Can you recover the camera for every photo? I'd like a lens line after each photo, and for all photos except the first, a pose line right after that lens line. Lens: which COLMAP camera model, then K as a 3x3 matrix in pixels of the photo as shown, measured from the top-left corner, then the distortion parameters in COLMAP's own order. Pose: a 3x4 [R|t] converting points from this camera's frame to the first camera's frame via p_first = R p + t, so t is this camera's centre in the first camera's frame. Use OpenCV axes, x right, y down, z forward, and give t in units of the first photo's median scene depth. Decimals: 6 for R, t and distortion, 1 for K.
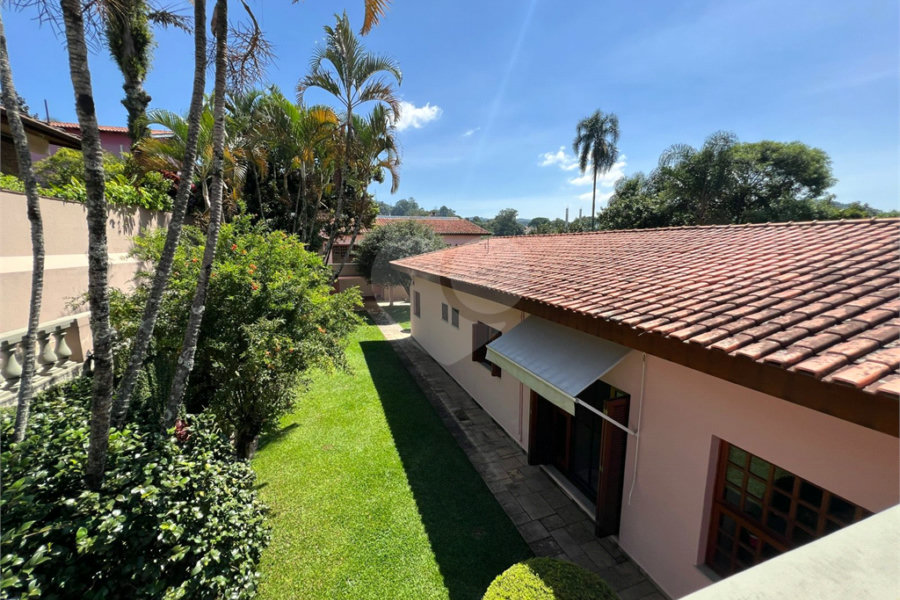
lens RADIAL K [[363.4, 0, 450.1], [0, 363.4, 299.4], [0, 0, 1]] dist [-0.002156, 0.000400]
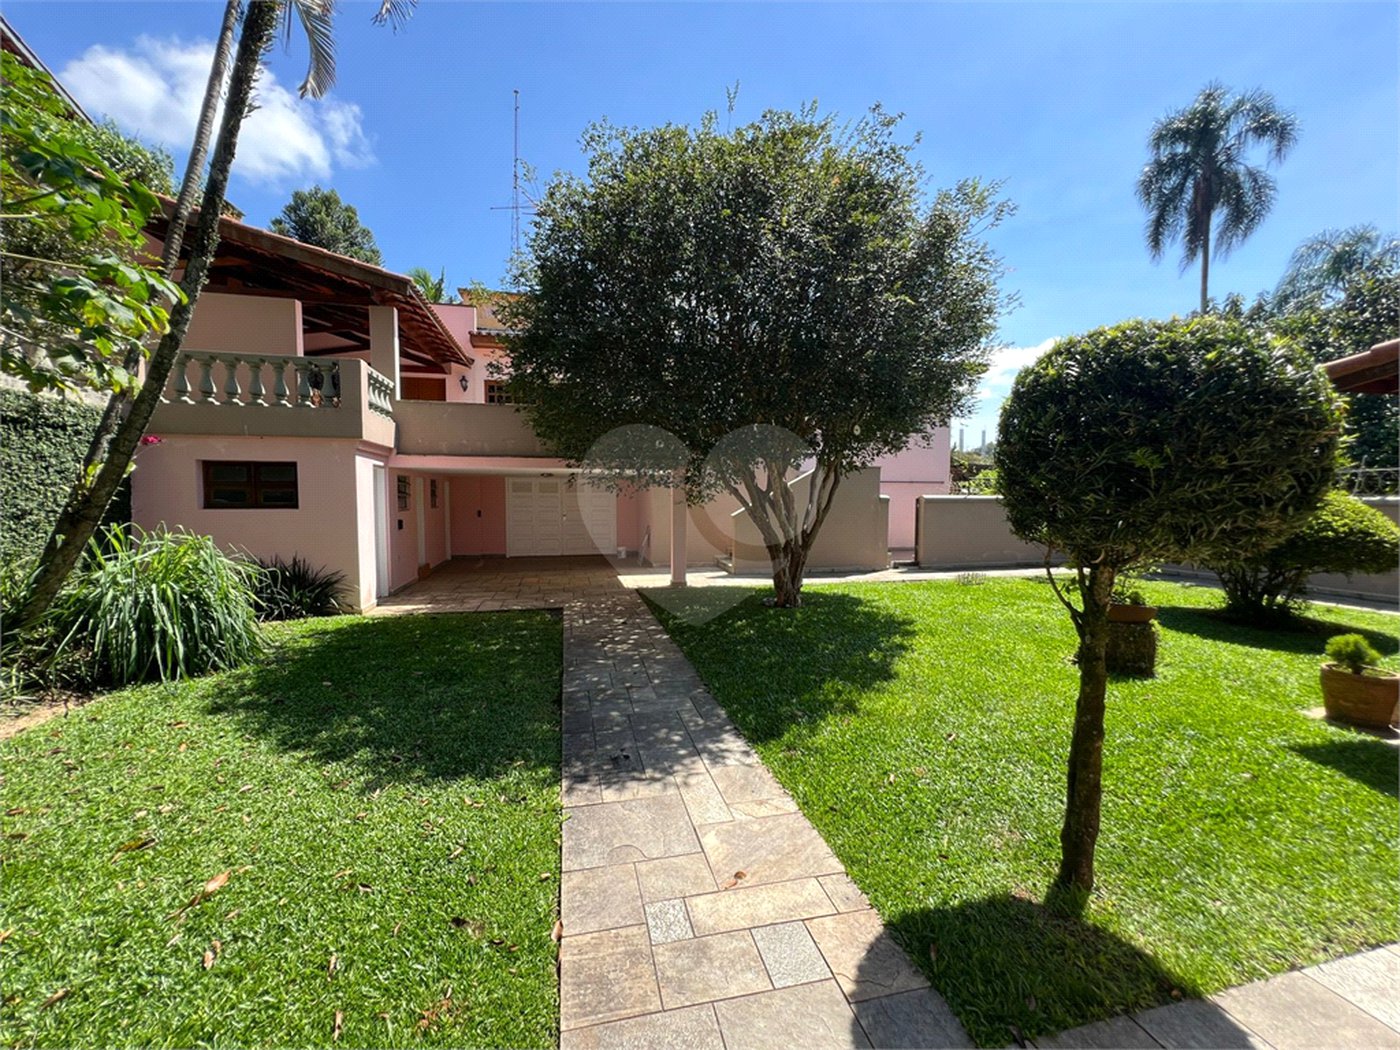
lens RADIAL K [[556.7, 0, 706.2], [0, 556.7, 520.4], [0, 0, 1]] dist [-0.000073, -0.000142]
pose [[0.994498, 0.010308, -0.104243, -0.334059], [-0.020346, 0.995203, -0.095696, 0.026278], [0.102757, 0.097291, 0.989937, 2.019620]]
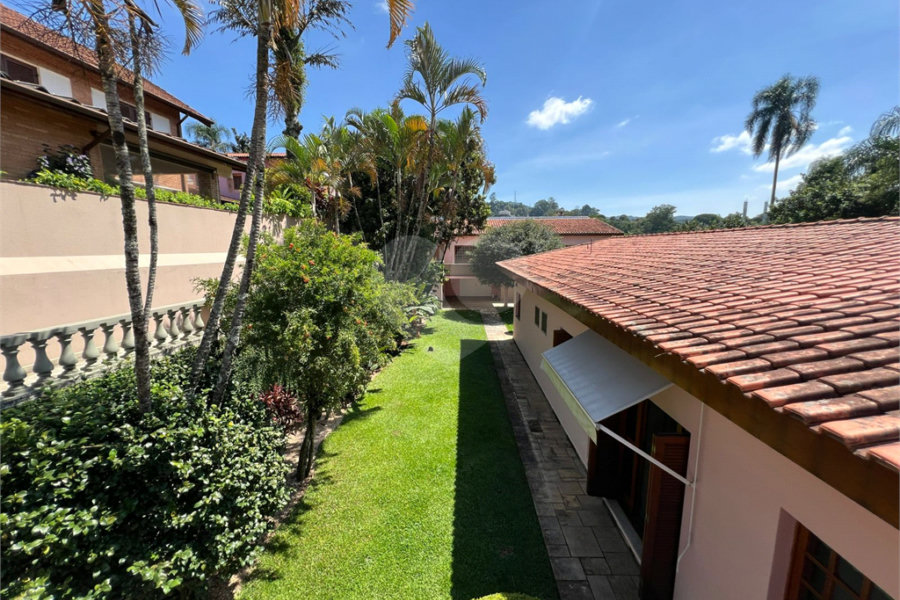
lens RADIAL K [[363.4, 0, 449.4], [0, 363.4, 299.2], [0, 0, 1]] dist [-0.002156, 0.000400]
pose [[0.932391, 0.051594, -0.357749, 0.152686], [-0.053061, 0.998575, 0.005720, -0.002278], [0.357534, 0.013650, 0.933800, 0.041771]]
